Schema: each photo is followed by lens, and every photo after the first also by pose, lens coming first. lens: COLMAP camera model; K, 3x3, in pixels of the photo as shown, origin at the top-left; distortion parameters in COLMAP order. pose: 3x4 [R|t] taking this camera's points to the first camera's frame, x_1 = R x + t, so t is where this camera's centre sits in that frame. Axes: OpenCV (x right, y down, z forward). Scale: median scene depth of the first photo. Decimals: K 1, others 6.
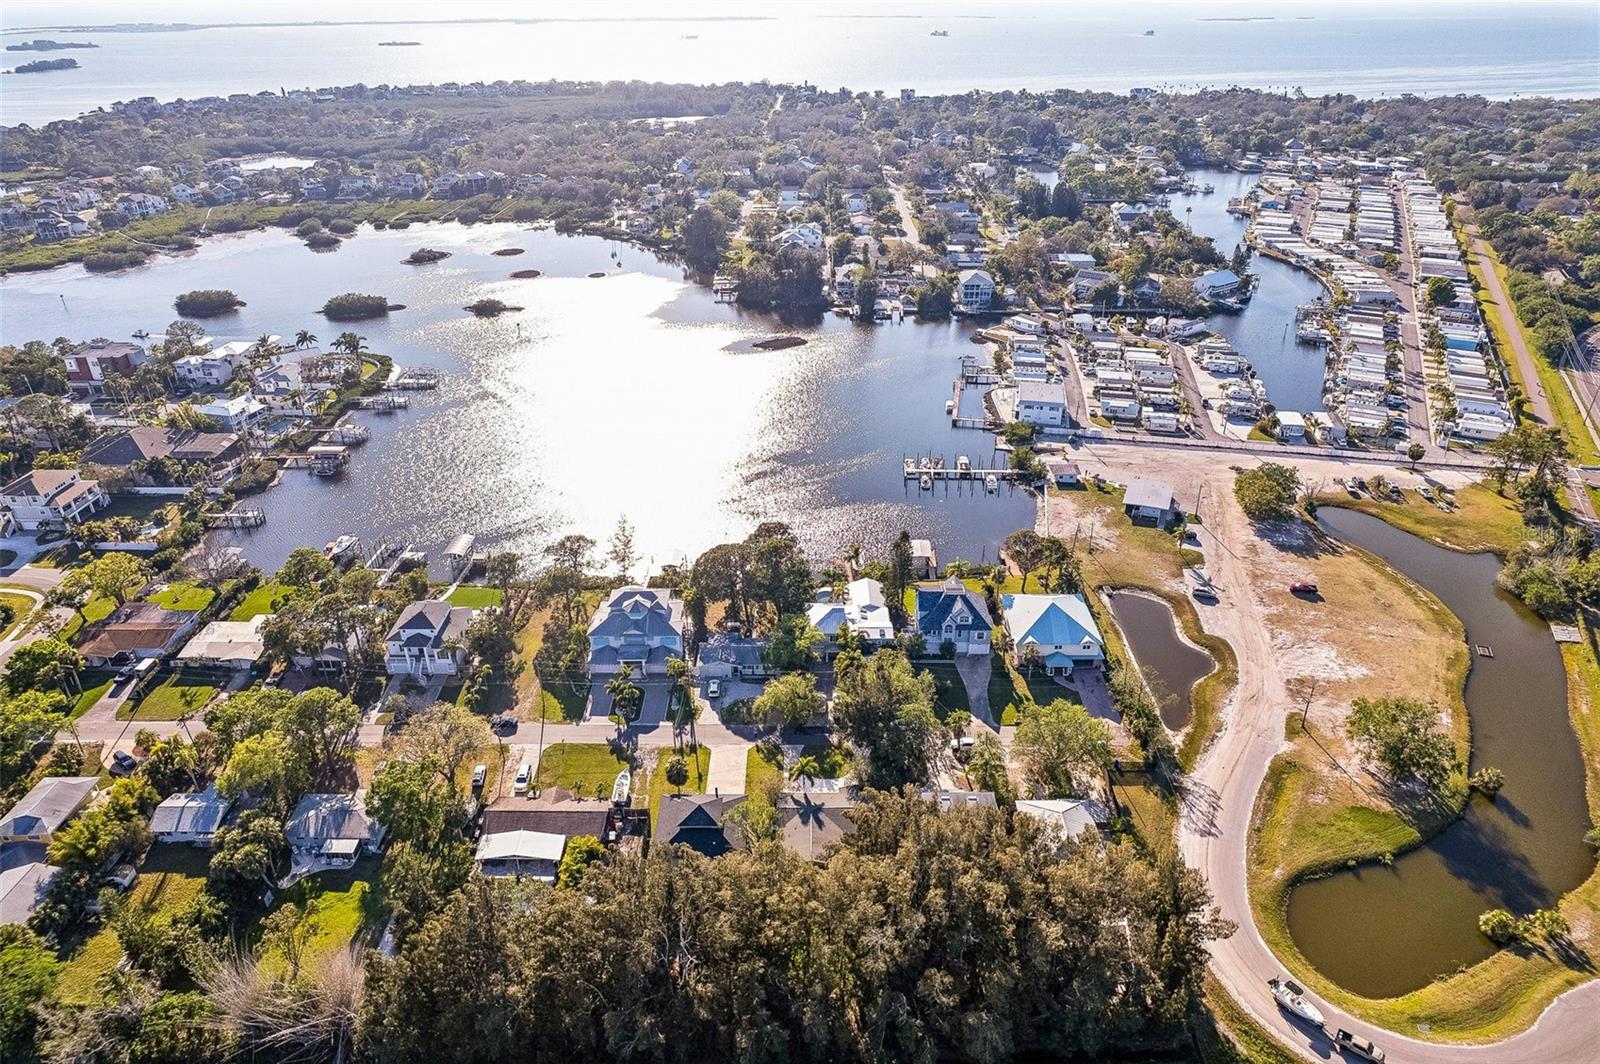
lens RADIAL K [[1044.7, 0, 804.9], [0, 1044.7, 541.0], [0, 0, 1]] dist [-0.072644, 0.065133]
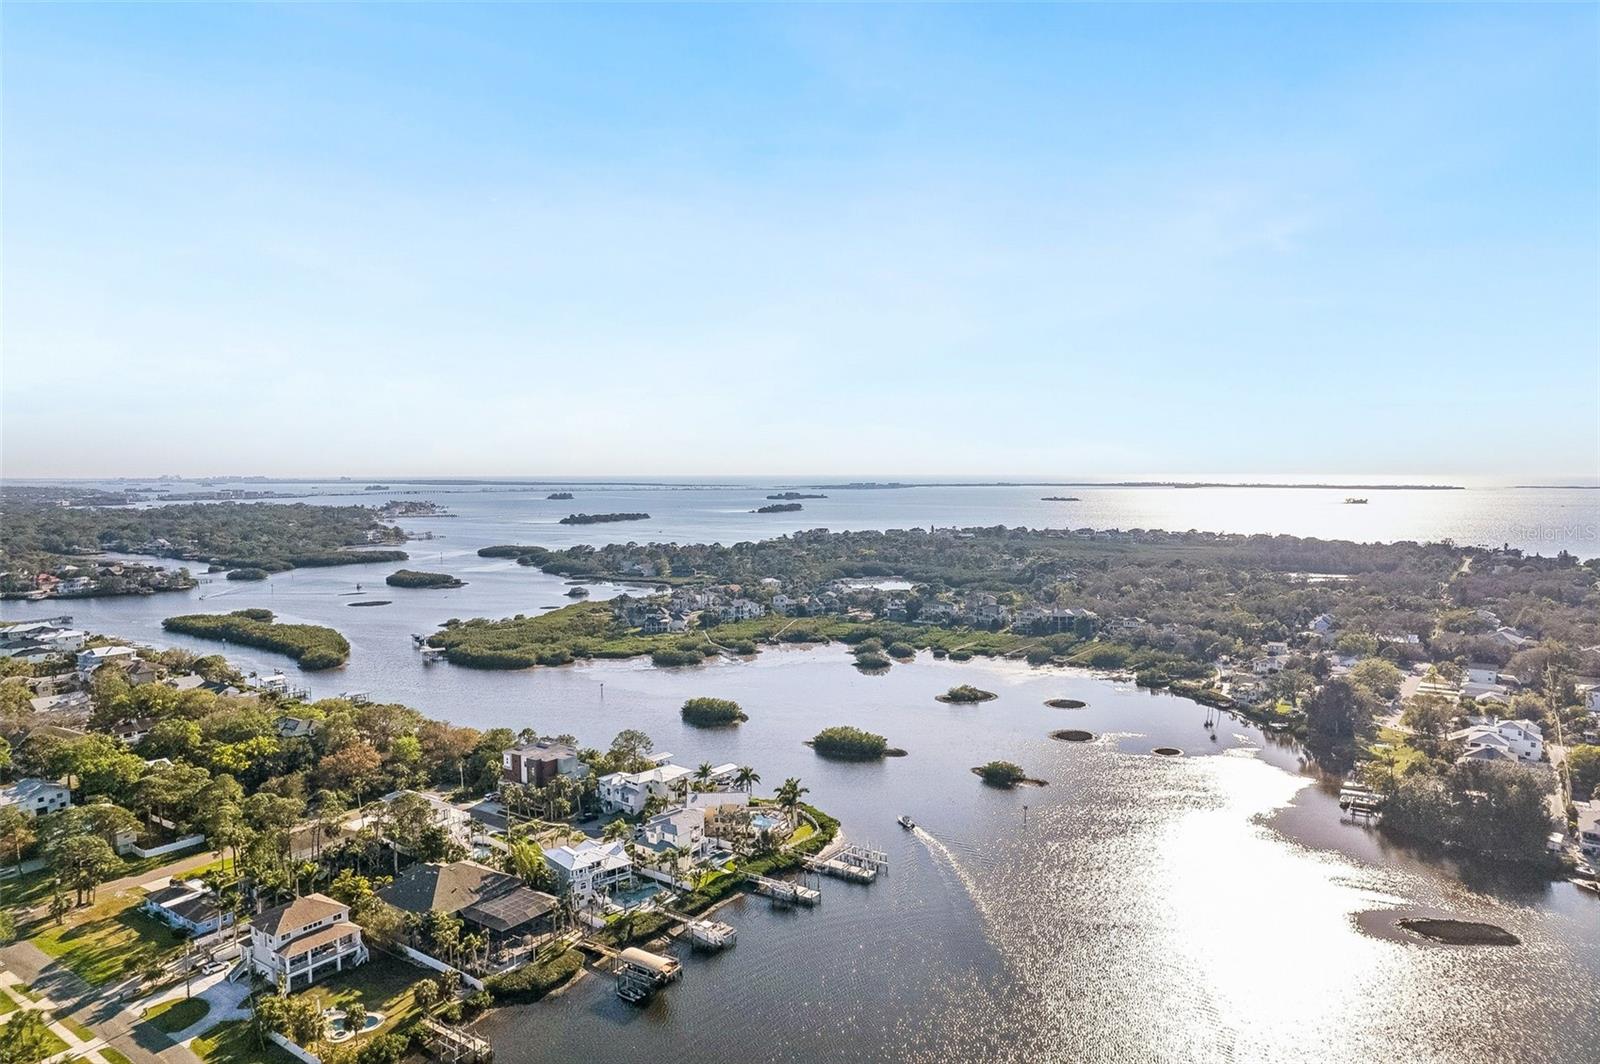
lens RADIAL K [[1044.7, 0, 793.4], [0, 1044.7, 518.7], [0, 0, 1]] dist [-0.072644, 0.065133]
pose [[0.822822, 0.030594, -0.567475, -0.008420], [-0.269235, 0.900365, -0.341841, -0.069312], [0.500476, 0.434058, 0.749077, 0.208968]]
